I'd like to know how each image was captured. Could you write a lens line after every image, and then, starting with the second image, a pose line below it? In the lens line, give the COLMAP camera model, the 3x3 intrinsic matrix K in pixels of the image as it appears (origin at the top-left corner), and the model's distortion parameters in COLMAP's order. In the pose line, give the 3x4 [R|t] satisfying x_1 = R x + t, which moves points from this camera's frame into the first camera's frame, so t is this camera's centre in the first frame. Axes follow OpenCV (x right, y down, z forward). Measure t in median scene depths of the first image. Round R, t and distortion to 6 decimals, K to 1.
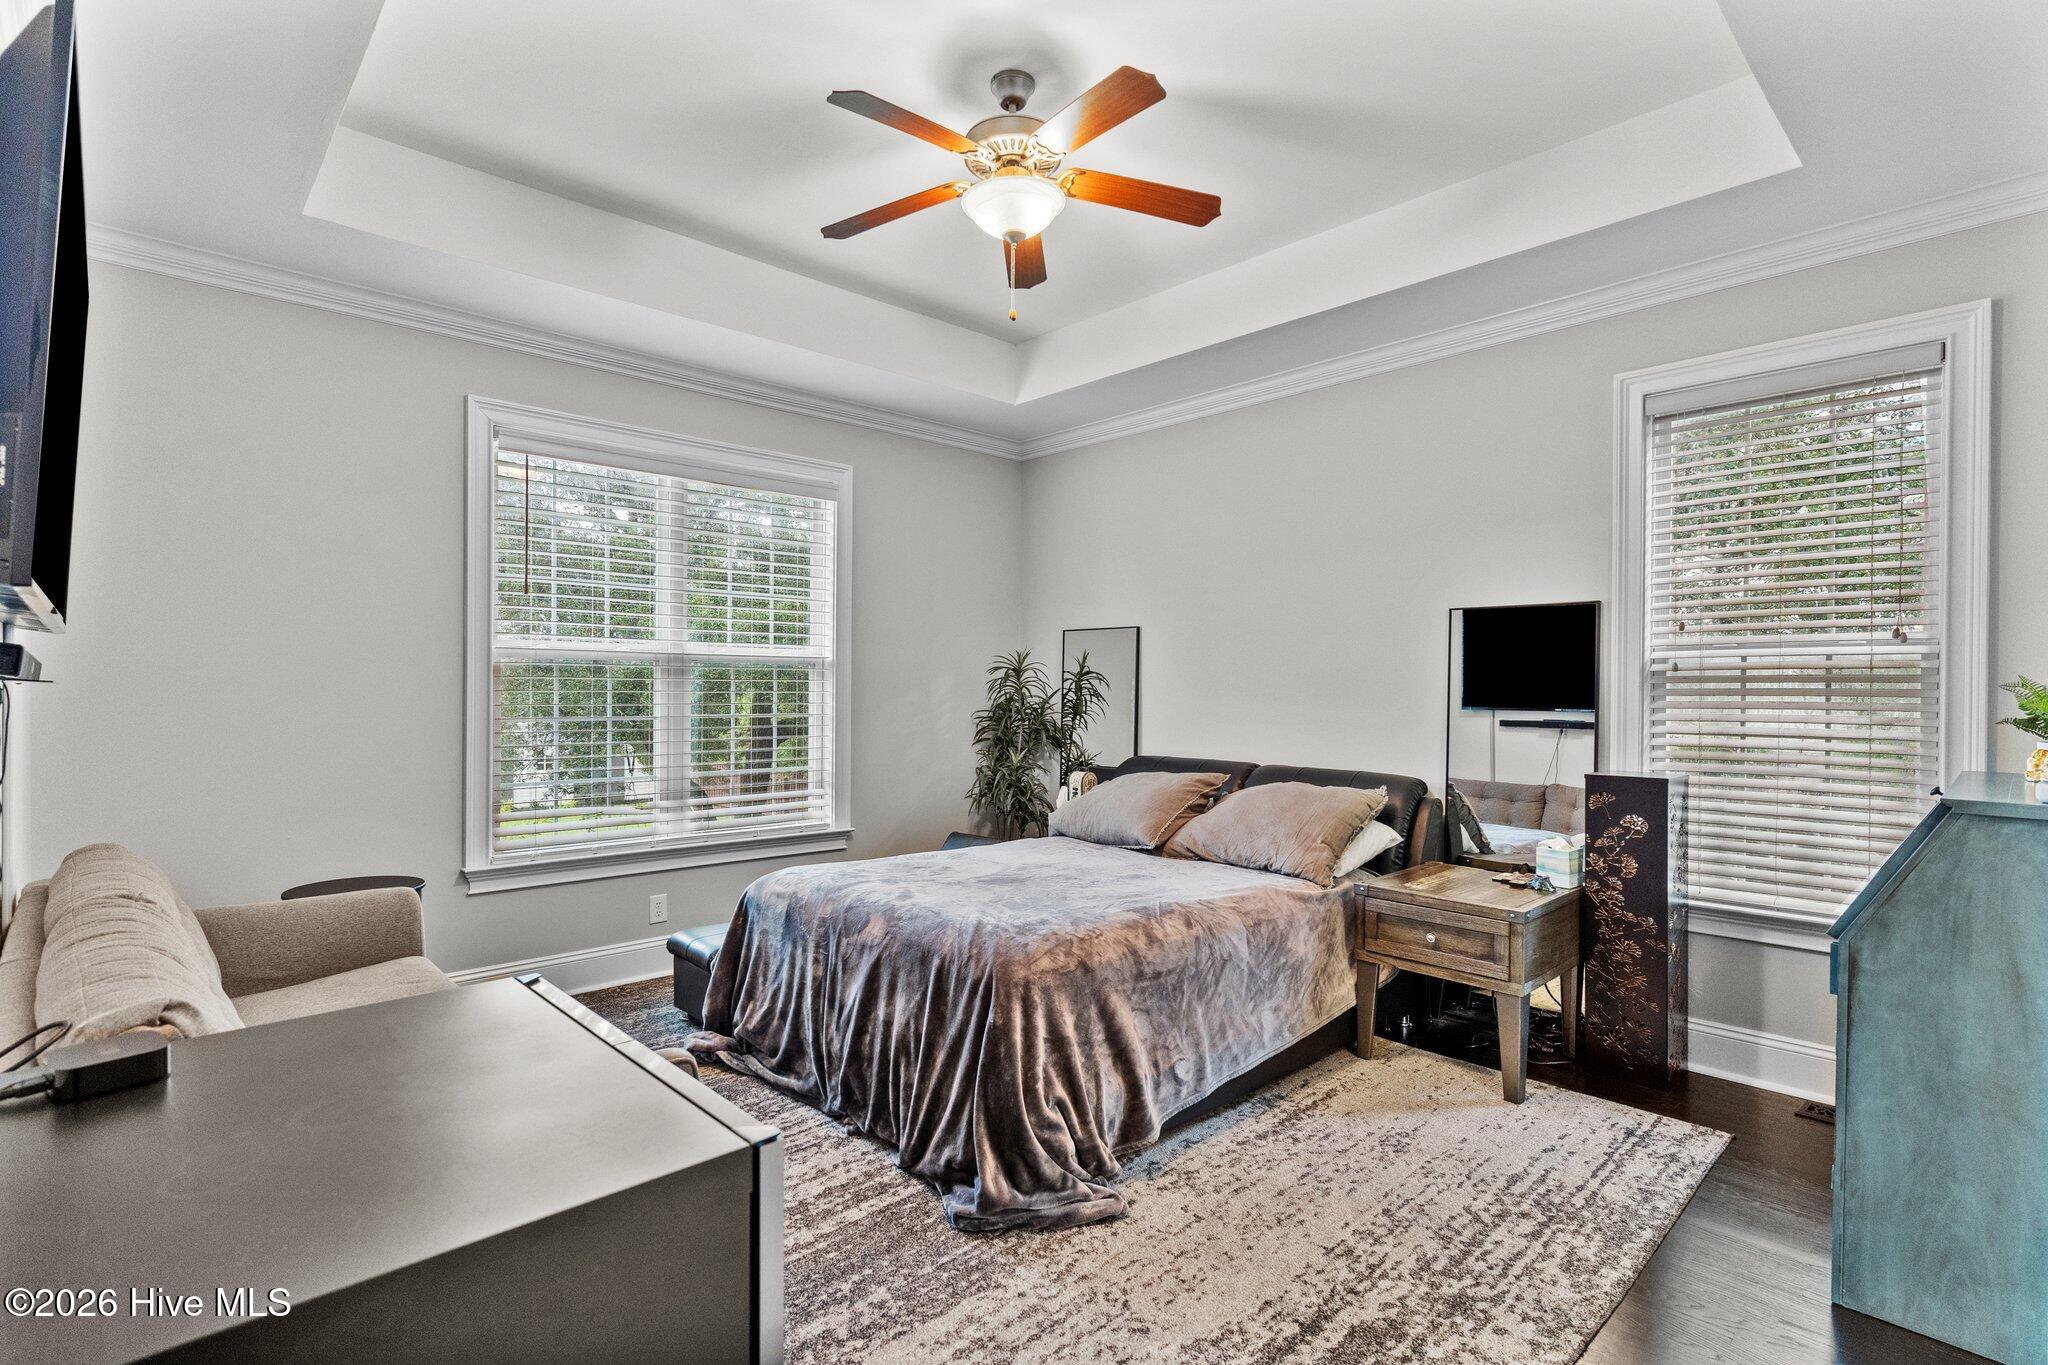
lens RADIAL K [[989.4, 0, 1020.7], [0, 989.4, 686.6], [0, 0, 1]] dist [-0.005714, -0.000359]
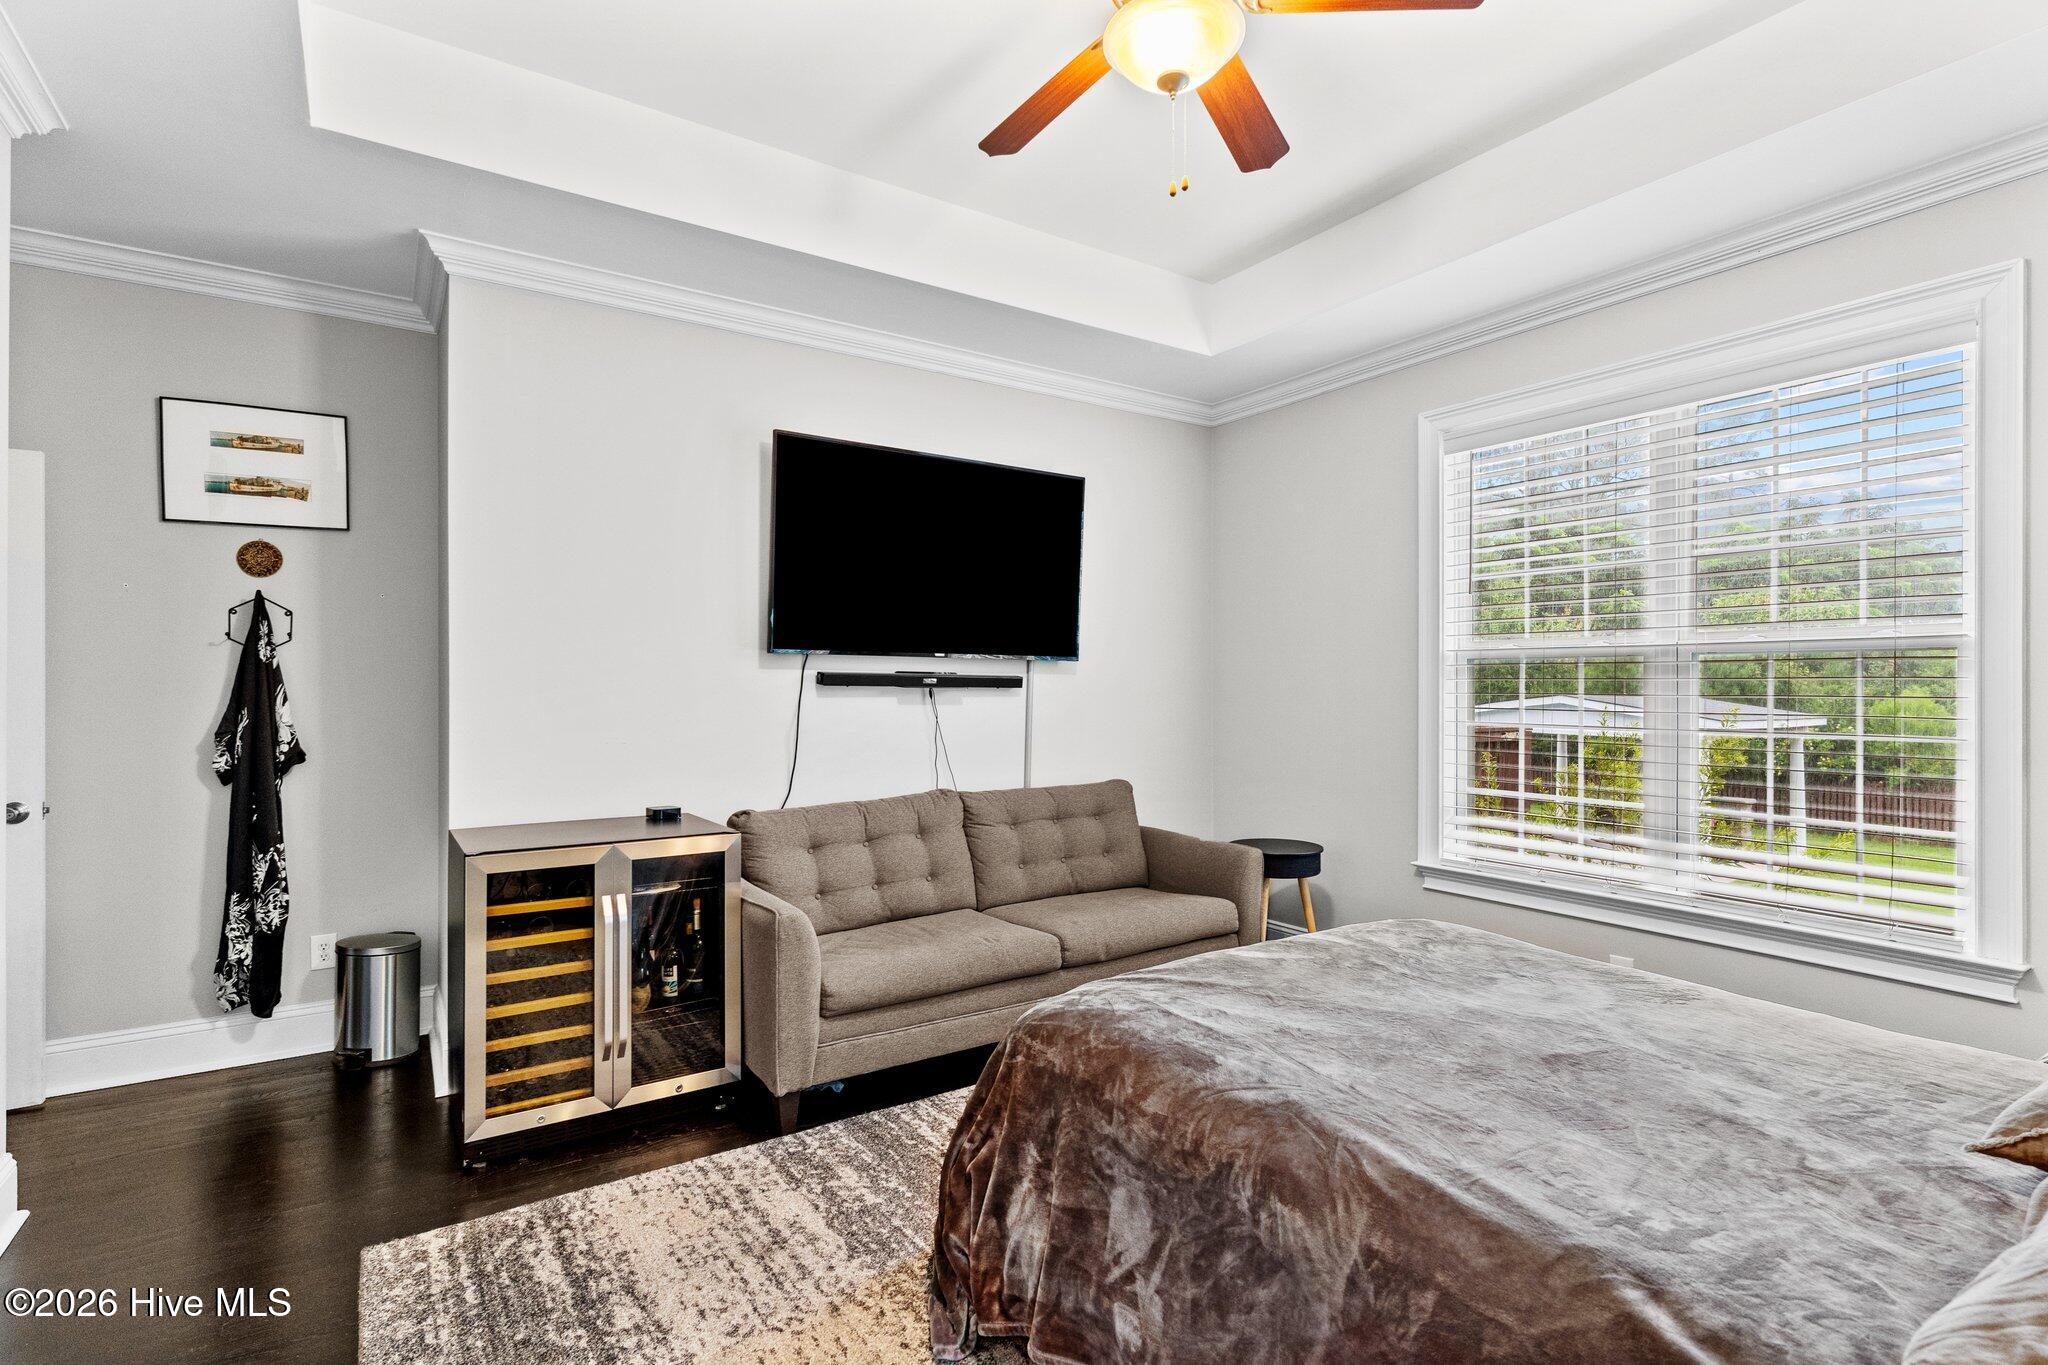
lens RADIAL K [[989.4, 0, 1027.1], [0, 989.4, 683.6], [0, 0, 1]] dist [-0.005714, -0.000359]
pose [[-0.156344, -0.006075, -0.987684, 0.539066], [0.005903, 0.999957, -0.007085, -0.002887], [0.987685, -0.006938, -0.156302, 0.726233]]
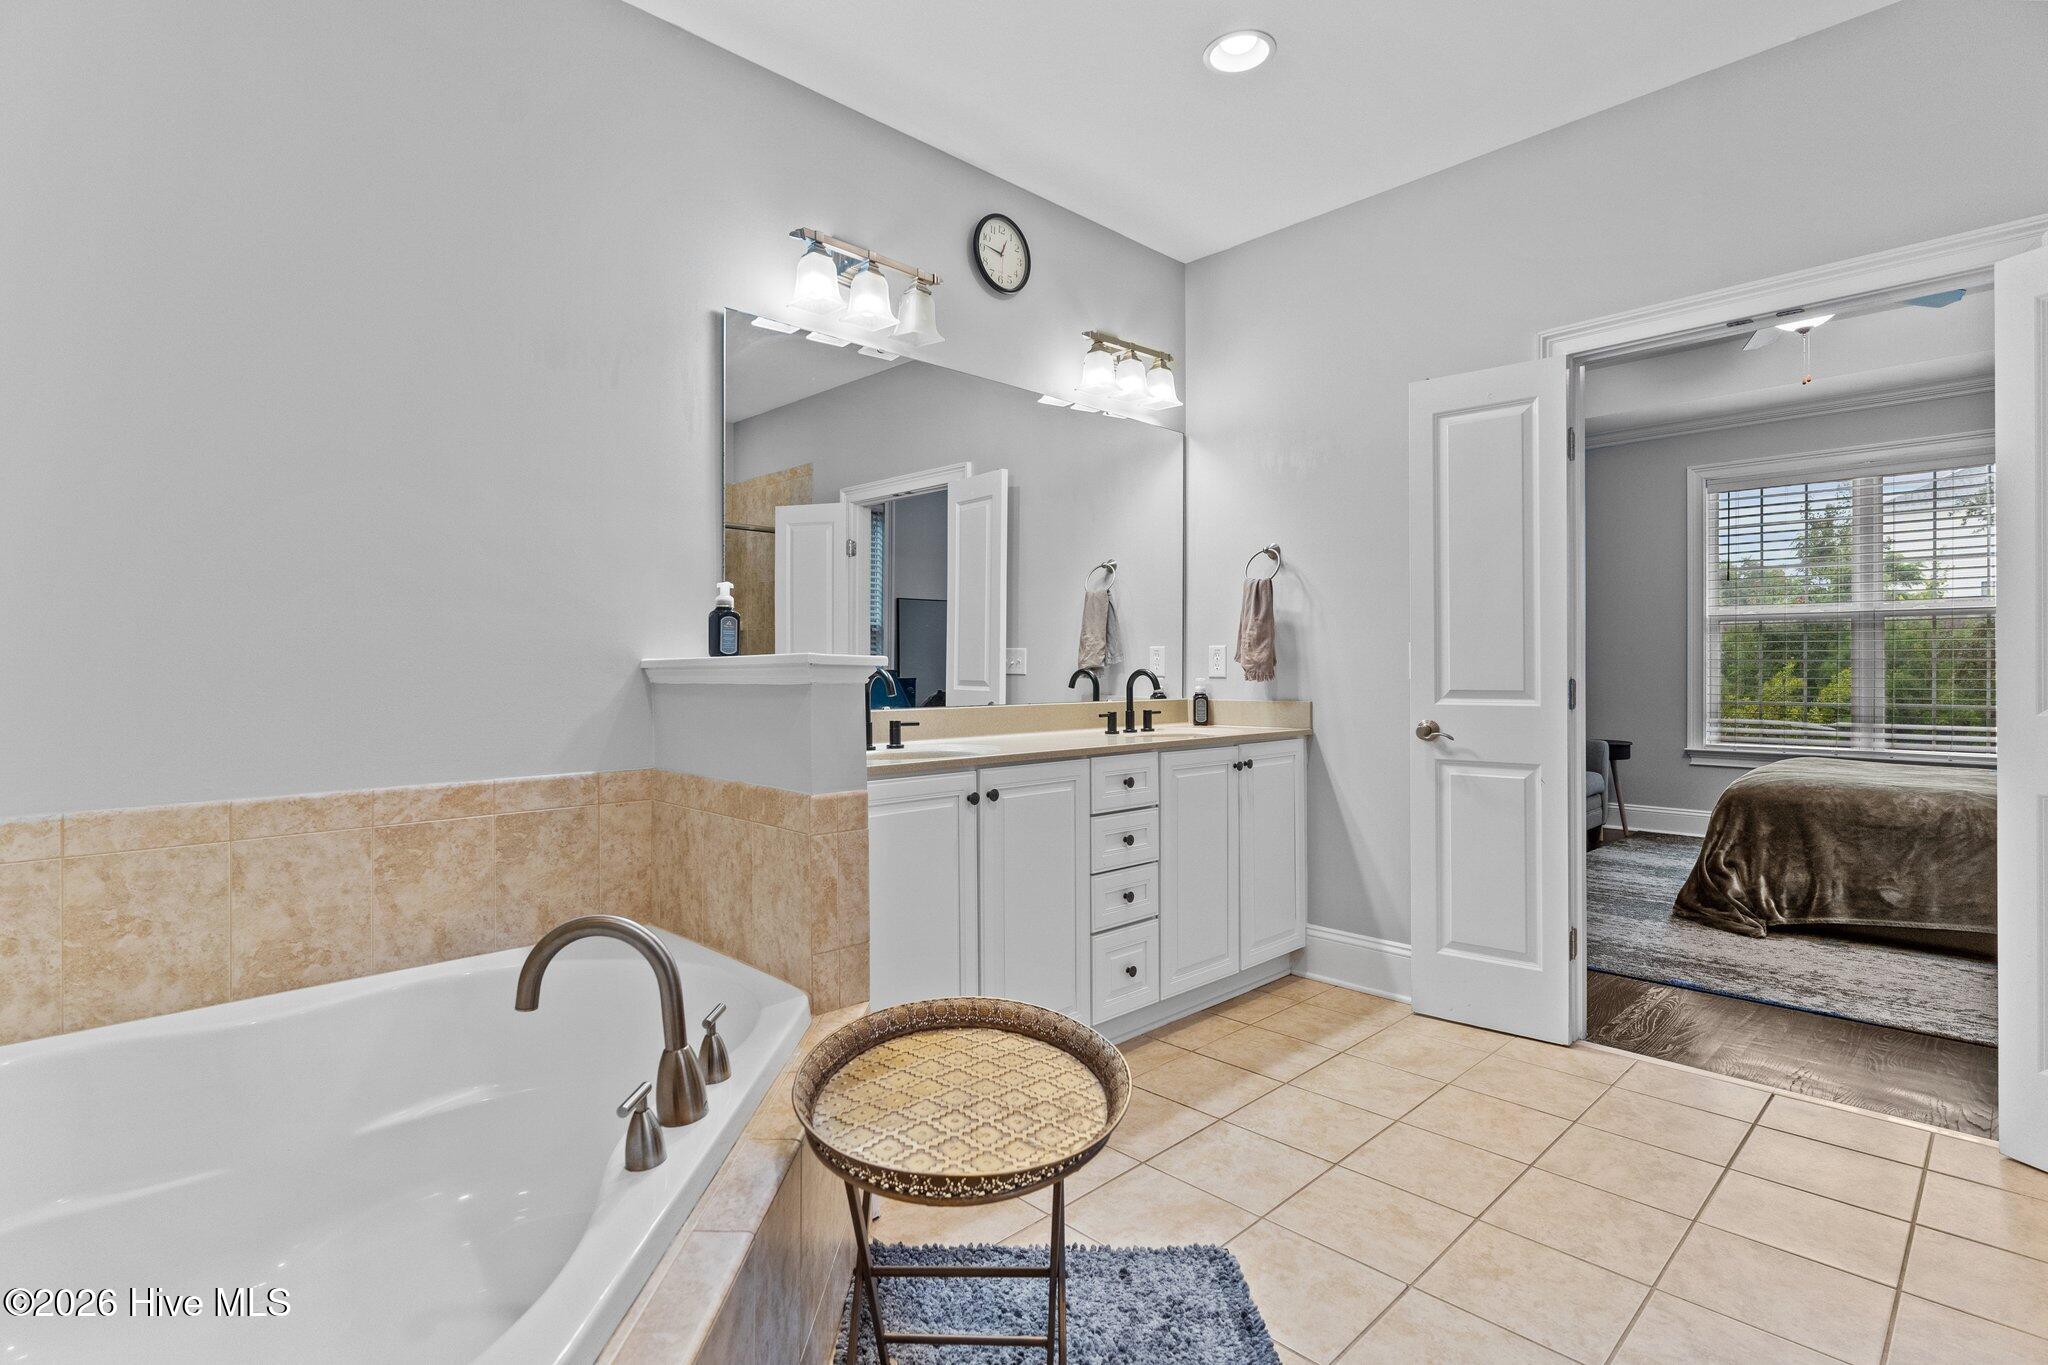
lens RADIAL K [[989.4, 0, 1018.5], [0, 989.4, 672.2], [0, 0, 1]] dist [-0.005714, -0.000359]
pose [[0.022623, -0.005761, -0.999727, 1.067968], [0.008218, 0.999951, -0.005577, 0.051596], [0.999710, -0.008090, 0.022669, -0.176190]]
